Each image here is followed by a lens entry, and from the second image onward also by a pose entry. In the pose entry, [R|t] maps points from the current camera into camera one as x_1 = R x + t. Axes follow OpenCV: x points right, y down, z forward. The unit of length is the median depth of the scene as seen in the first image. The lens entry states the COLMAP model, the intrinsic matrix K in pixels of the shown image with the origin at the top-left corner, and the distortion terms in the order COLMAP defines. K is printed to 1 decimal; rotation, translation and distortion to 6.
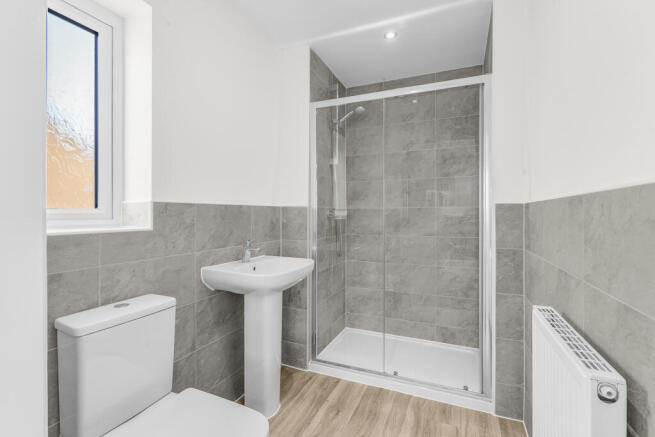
lens RADIAL K [[299.6, 0, 326.6], [0, 299.6, 219.0], [0, 0, 1]] dist [0.024835, 0.000036]
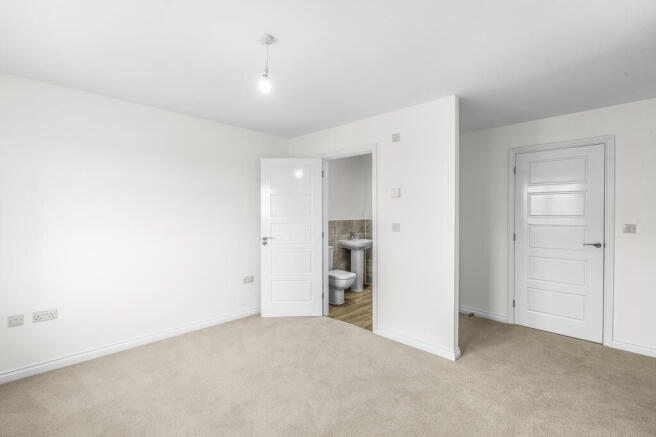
lens RADIAL K [[300.1, 0, 327.6], [0, 300.1, 217.2], [0, 0, 1]] dist [0.024835, 0.000036]
pose [[0.943666, 0.011068, -0.330713, 0.481624], [-0.009219, 0.999932, 0.007158, -0.097002], [0.330770, -0.003706, 0.943704, -1.873796]]
